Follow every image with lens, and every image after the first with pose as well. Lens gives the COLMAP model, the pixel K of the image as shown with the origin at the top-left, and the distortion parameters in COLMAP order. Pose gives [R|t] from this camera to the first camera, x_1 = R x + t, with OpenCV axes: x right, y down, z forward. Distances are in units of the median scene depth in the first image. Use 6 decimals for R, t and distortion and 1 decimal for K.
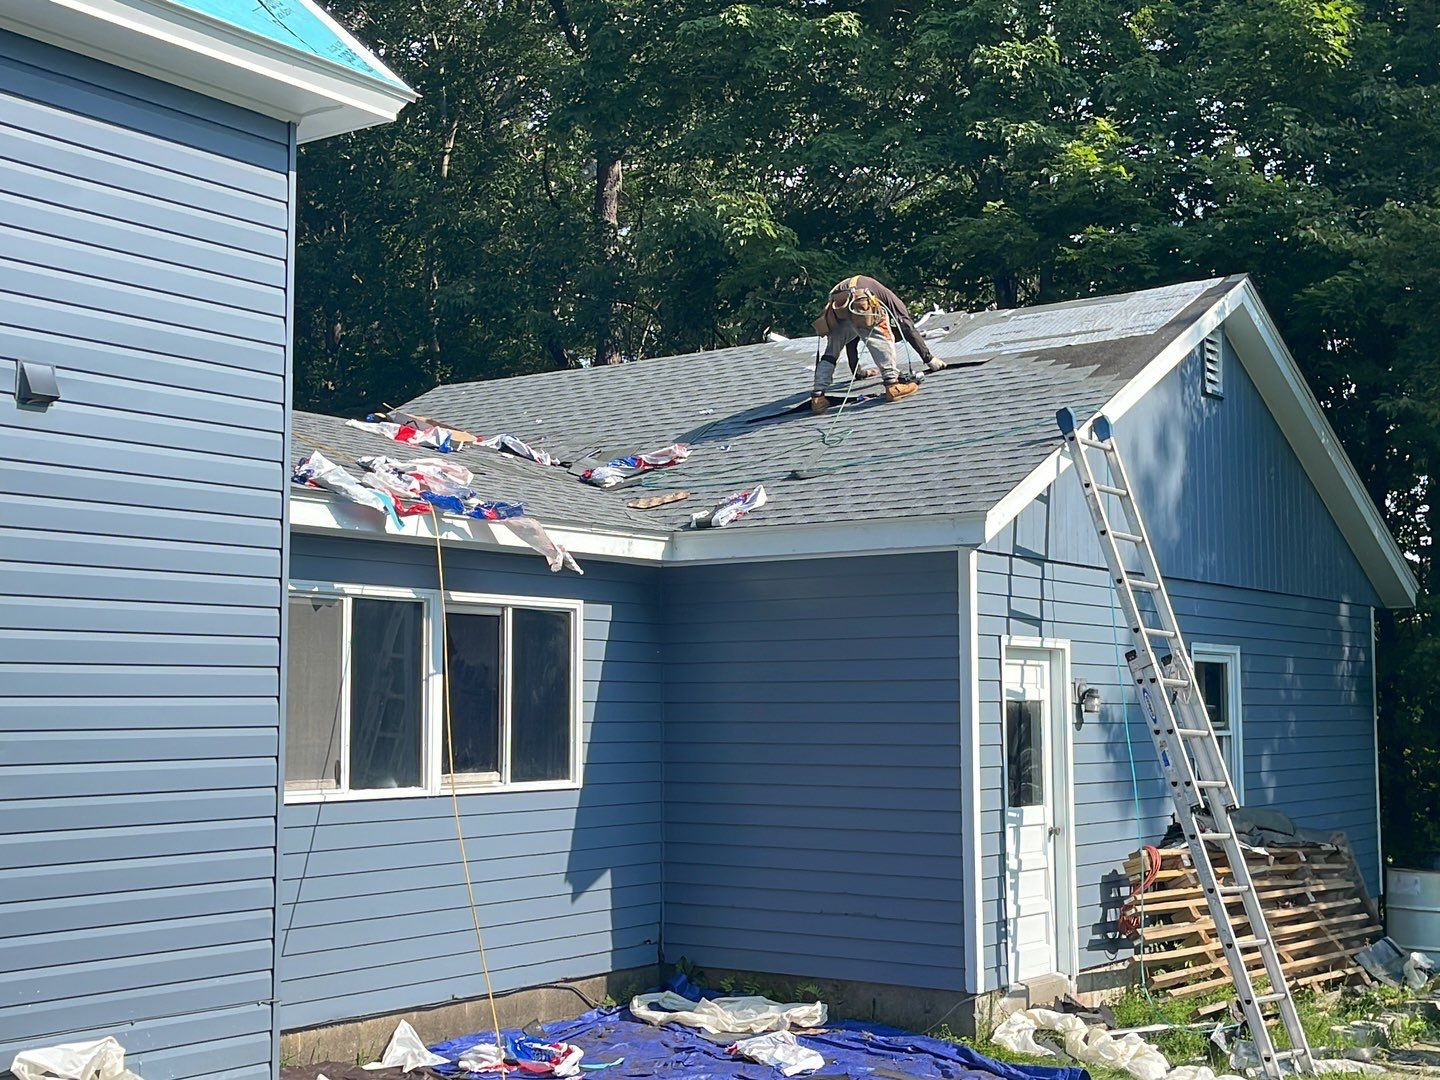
lens RADIAL K [[1929.3, 0, 669.8], [0, 1929.3, 538.7], [0, 0, 1]] dist [0.001792, -0.072086]
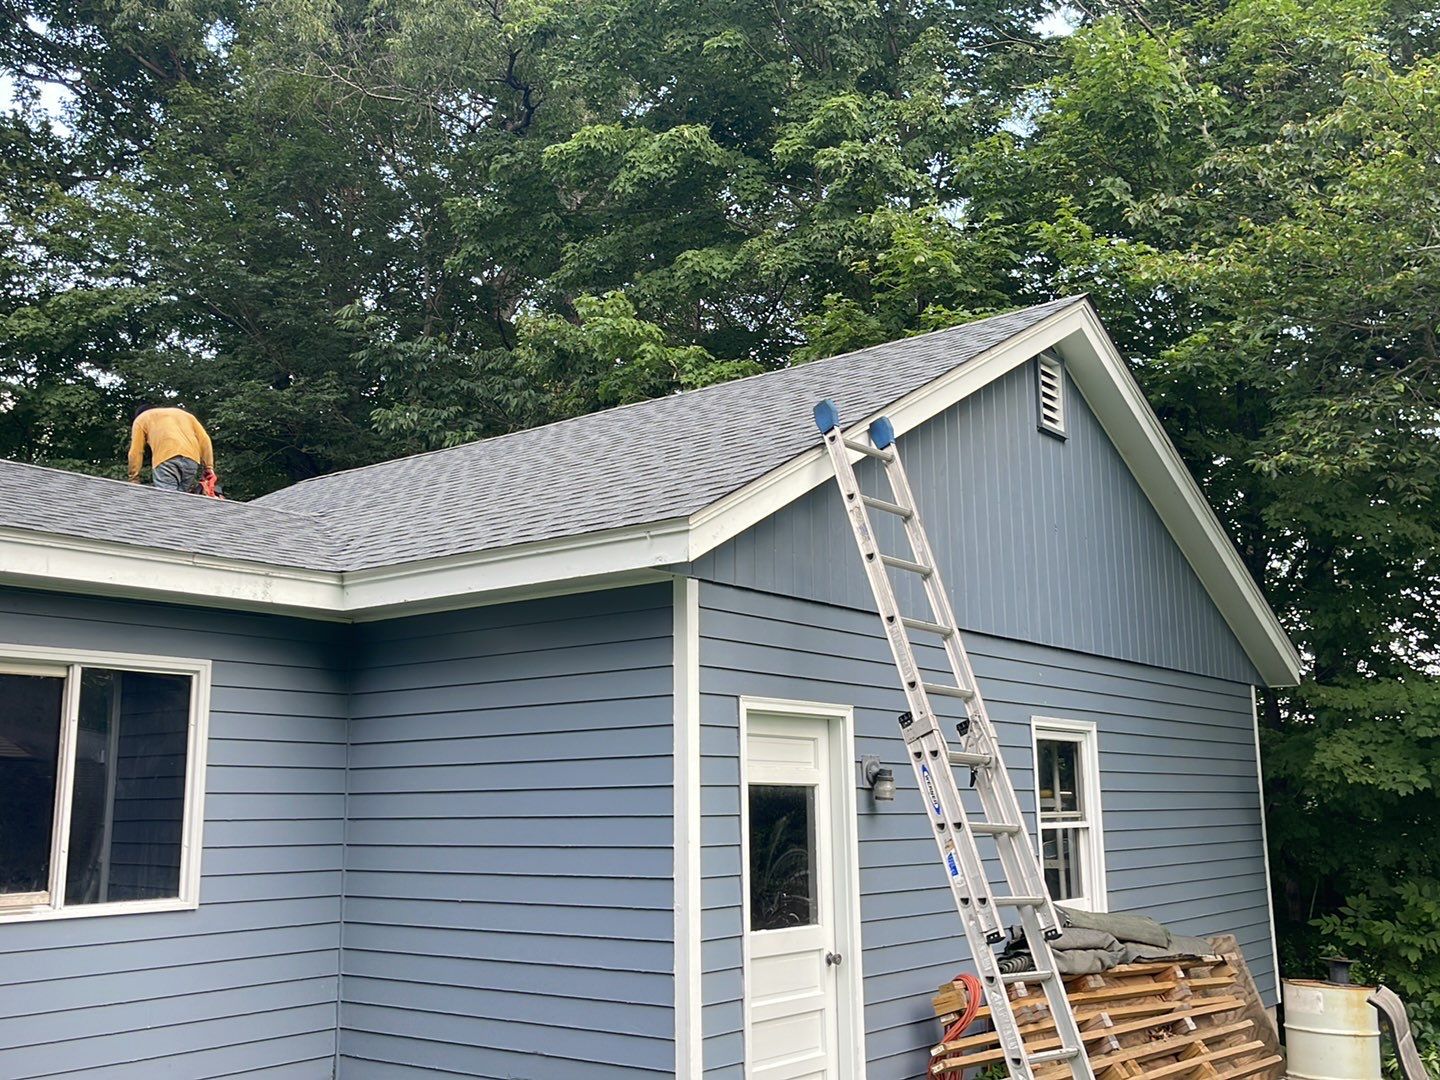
lens RADIAL K [[1398.2, 0, 716.6], [0, 1398.2, 551.6], [0, 0, 1]] dist [0.058731, -0.097064]
pose [[0.999728, -0.013021, -0.019347, 0.163311], [0.011228, 0.995874, -0.090051, 0.040414], [0.020440, 0.089809, 0.995749, 0.425962]]
